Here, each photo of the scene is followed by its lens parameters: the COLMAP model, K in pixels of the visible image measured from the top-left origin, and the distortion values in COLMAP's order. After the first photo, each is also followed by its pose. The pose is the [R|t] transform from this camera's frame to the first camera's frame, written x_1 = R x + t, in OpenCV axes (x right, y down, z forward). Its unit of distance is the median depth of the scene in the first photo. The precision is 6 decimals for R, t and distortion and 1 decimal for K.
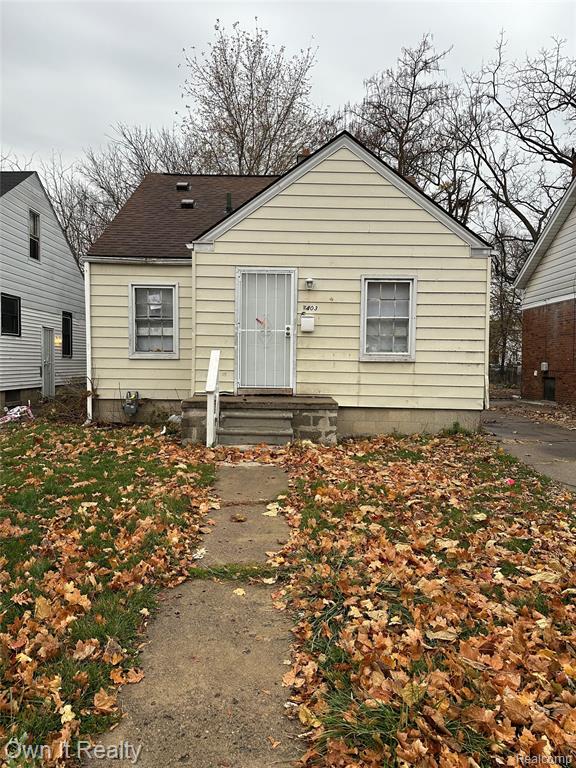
lens RADIAL K [[514.0, 0, 288.0], [0, 514.0, 384.0], [0, 0, 1]] dist [0.003421, -0.004466]
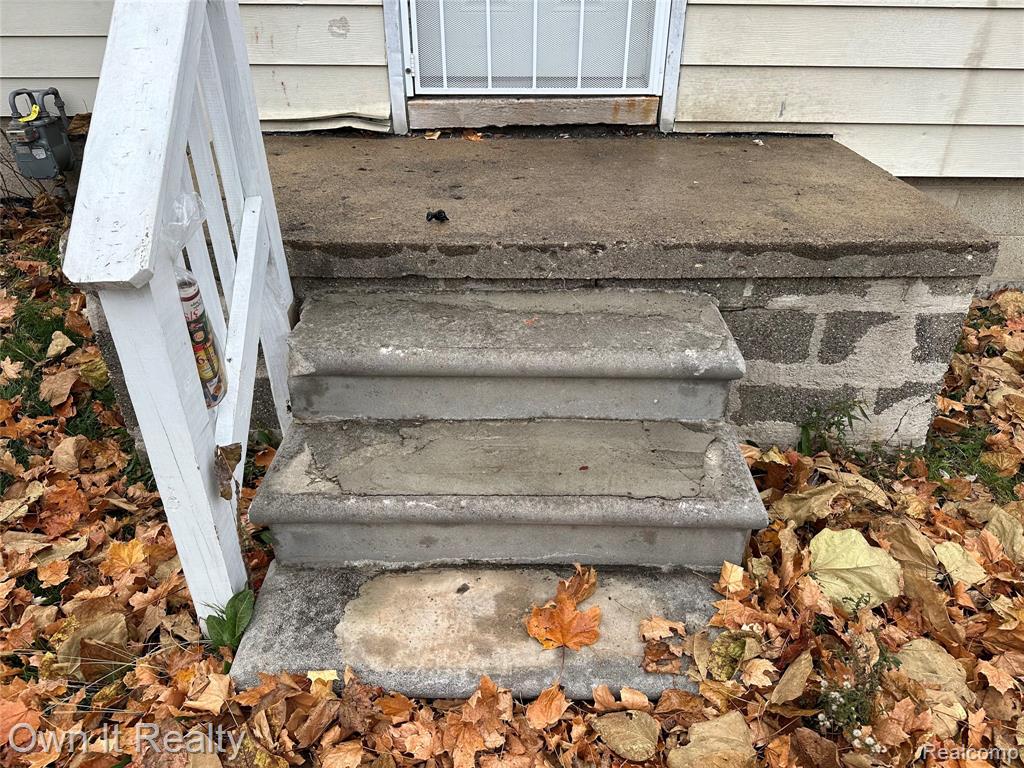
lens RADIAL K [[685.3, 0, 512.0], [0, 685.3, 384.0], [0, 0, 1]] dist [0.003421, -0.004466]
pose [[0.999824, -0.007144, -0.017362, -0.056376], [0.014848, 0.866795, 0.498444, -0.034939], [0.011488, -0.498614, 0.866748, 0.783062]]
